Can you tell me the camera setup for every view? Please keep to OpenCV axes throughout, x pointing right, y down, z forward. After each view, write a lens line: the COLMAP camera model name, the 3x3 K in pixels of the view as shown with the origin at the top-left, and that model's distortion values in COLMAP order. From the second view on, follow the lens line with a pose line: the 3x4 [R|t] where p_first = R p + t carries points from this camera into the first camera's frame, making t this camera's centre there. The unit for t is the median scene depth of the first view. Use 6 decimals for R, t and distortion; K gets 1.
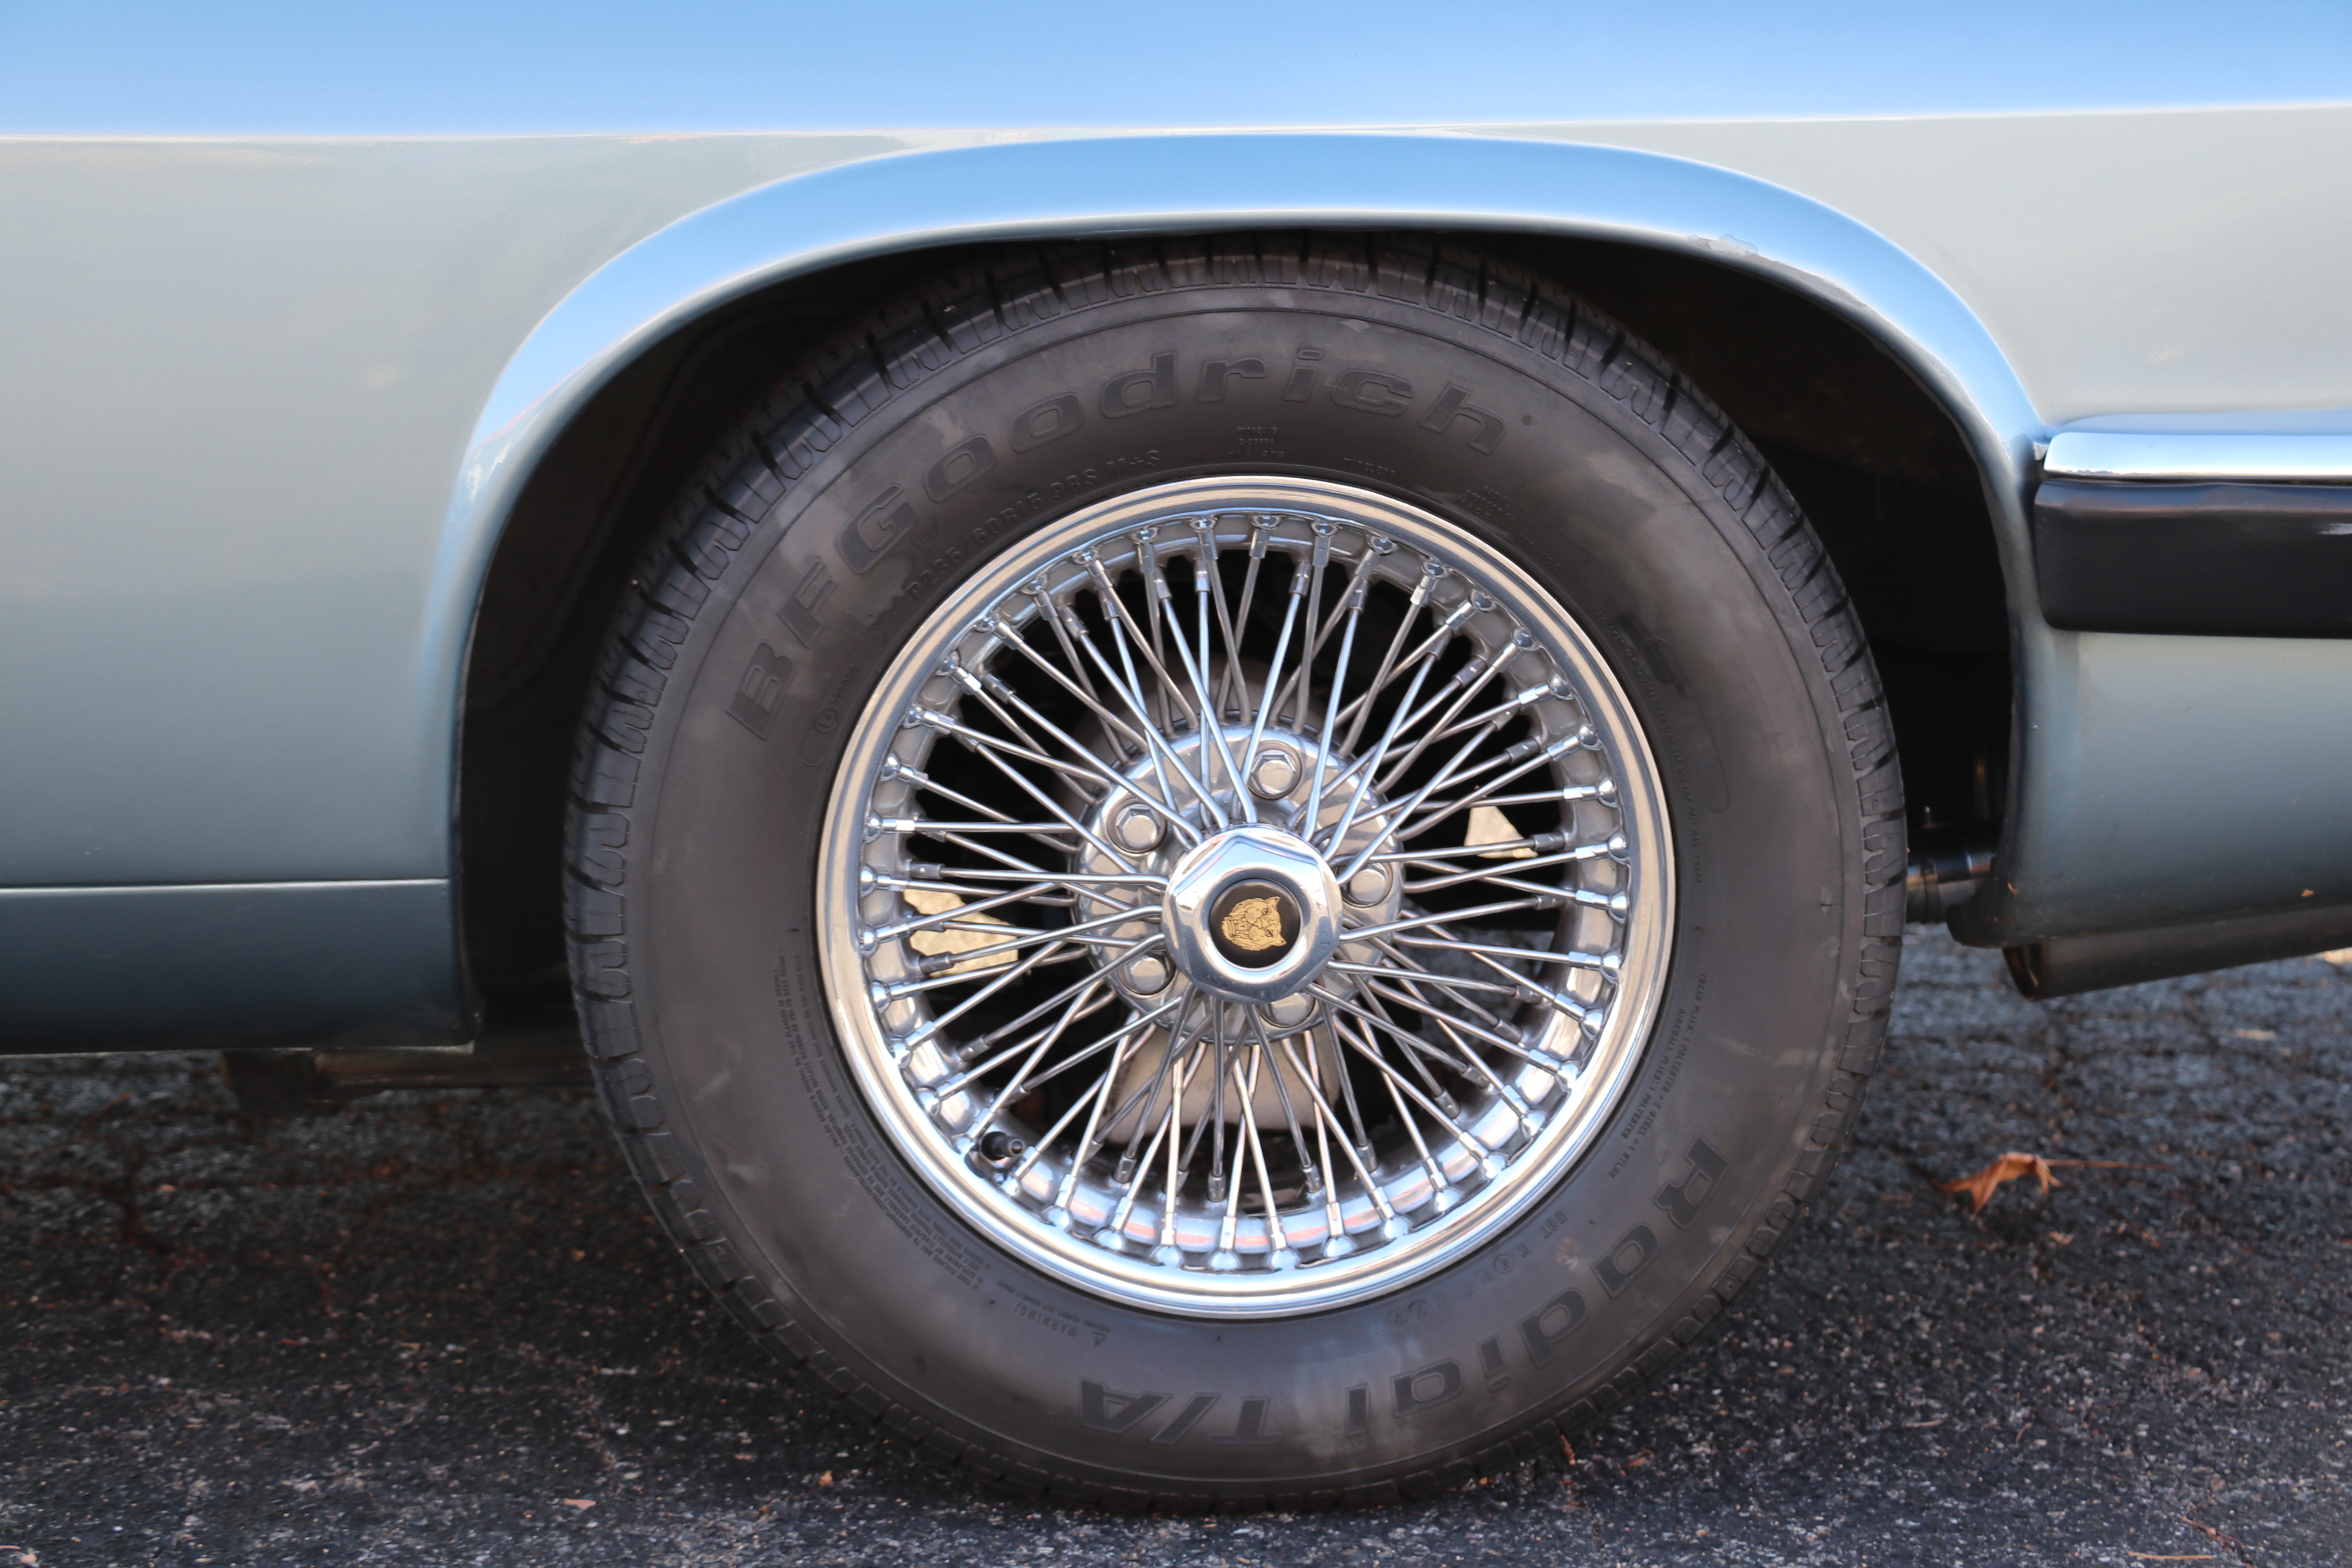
lens RADIAL K [[5526.5, 0, 1157.2], [0, 5526.5, 799.4], [0, 0, 1]] dist [0.290280, 0.000000]
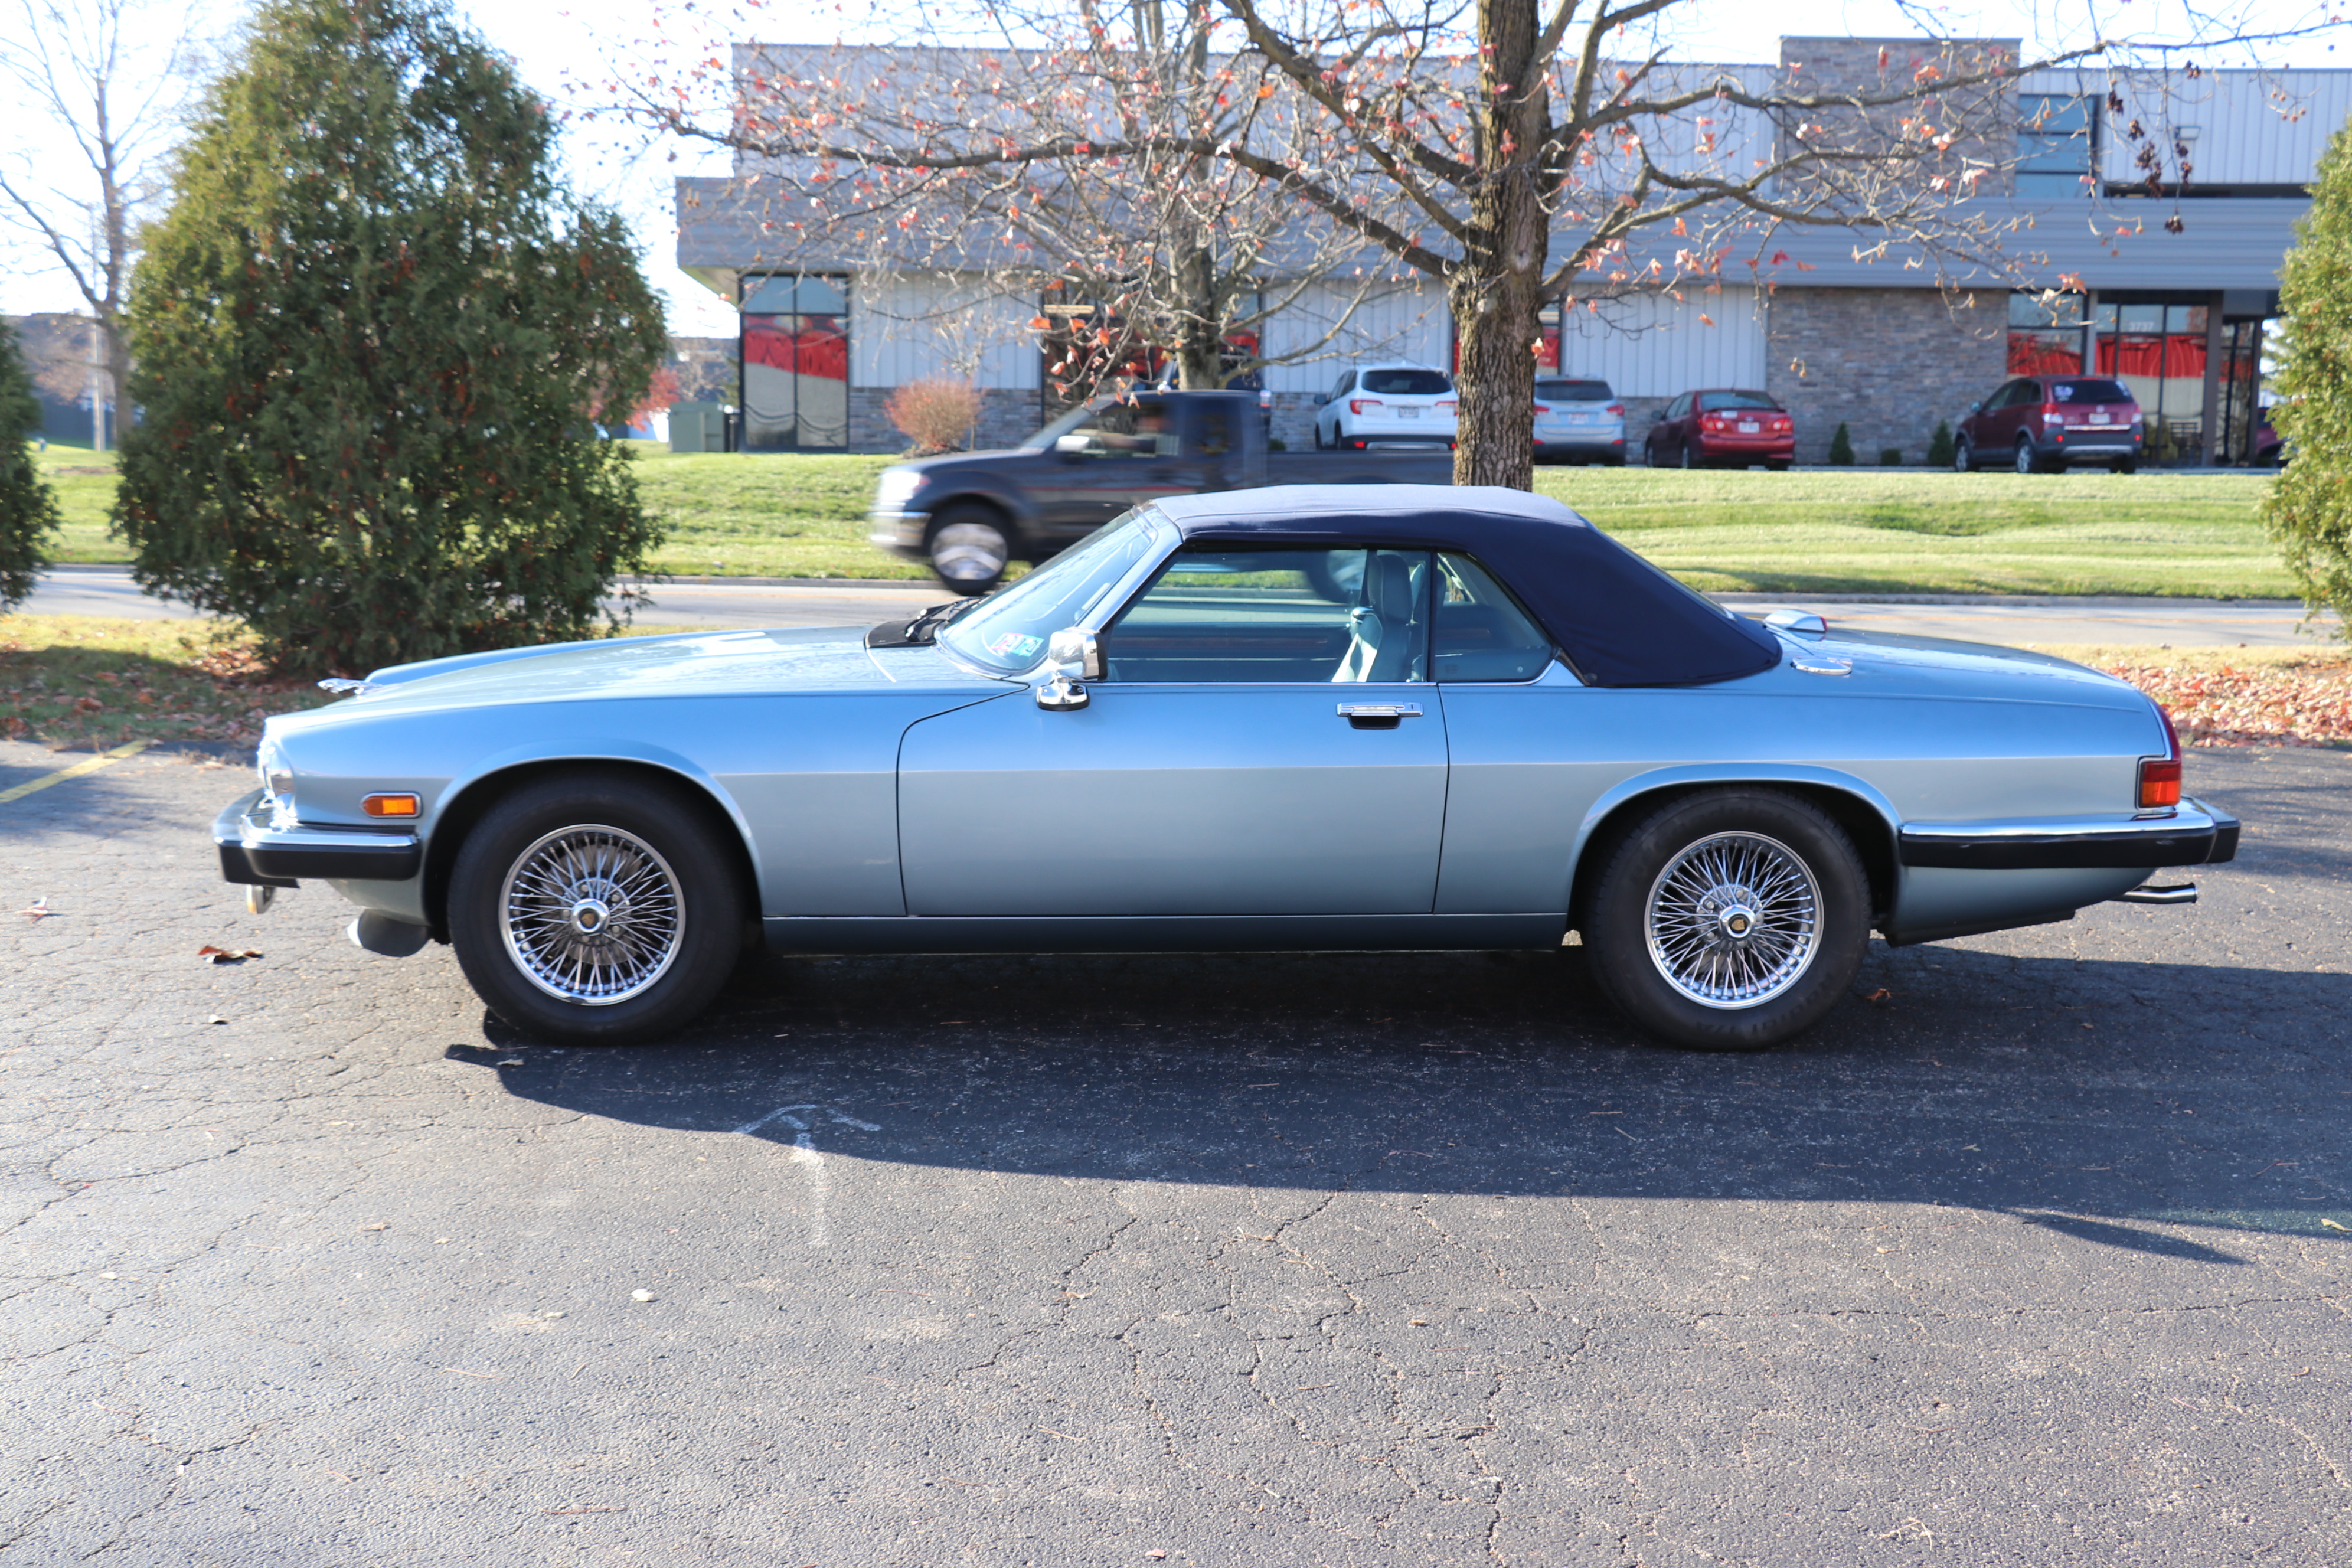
lens RADIAL K [[2985.3, 0, 1140.6], [0, 2985.3, 826.7], [0, 0, 1]] dist [0.021105, 0.000000]
pose [[0.998977, 0.012418, -0.043484, -0.377701], [-0.013983, 0.999259, -0.035865, 0.036812], [0.043006, 0.036437, 0.998410, -1.567914]]
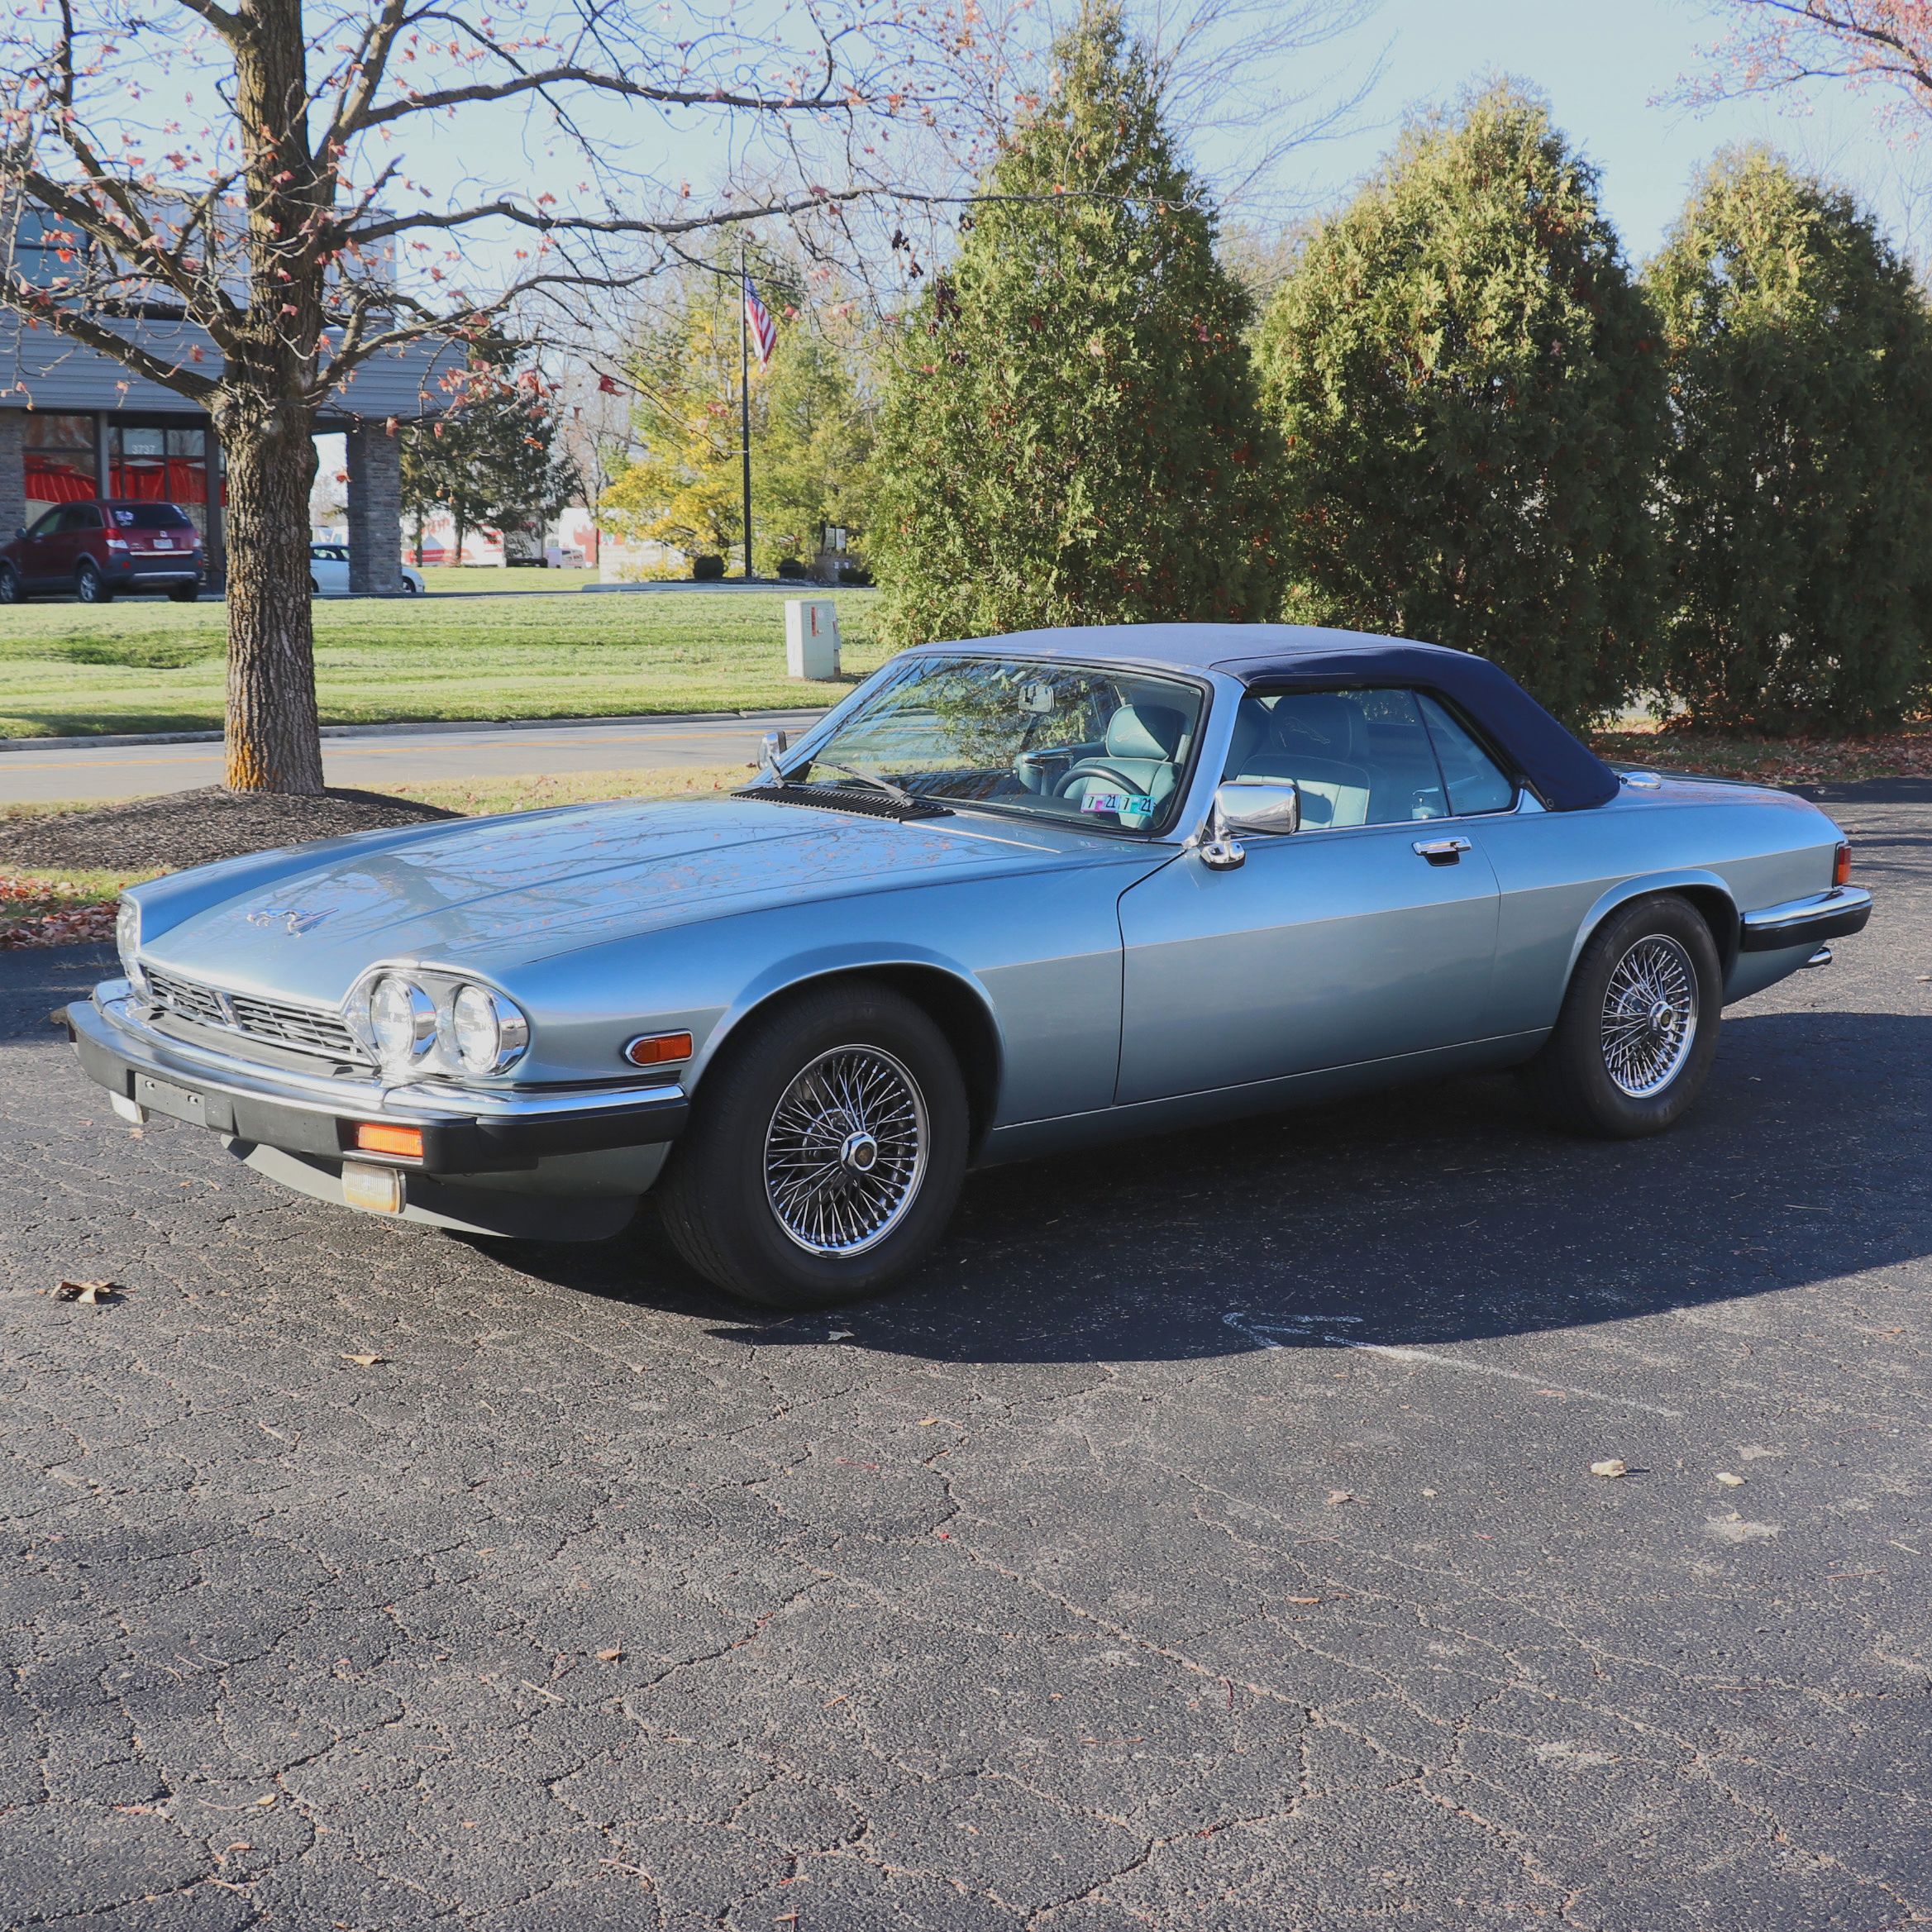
lens RADIAL K [[3162.2, 0, 973.7], [0, 3162.2, 963.7], [0, 0, 1]] dist [-0.051960, 0.000000]
pose [[0.778043, -0.083222, 0.622675, -2.276787], [0.107939, 0.994155, -0.002000, -0.092182], [-0.618869, 0.068767, 0.782478, -0.906935]]
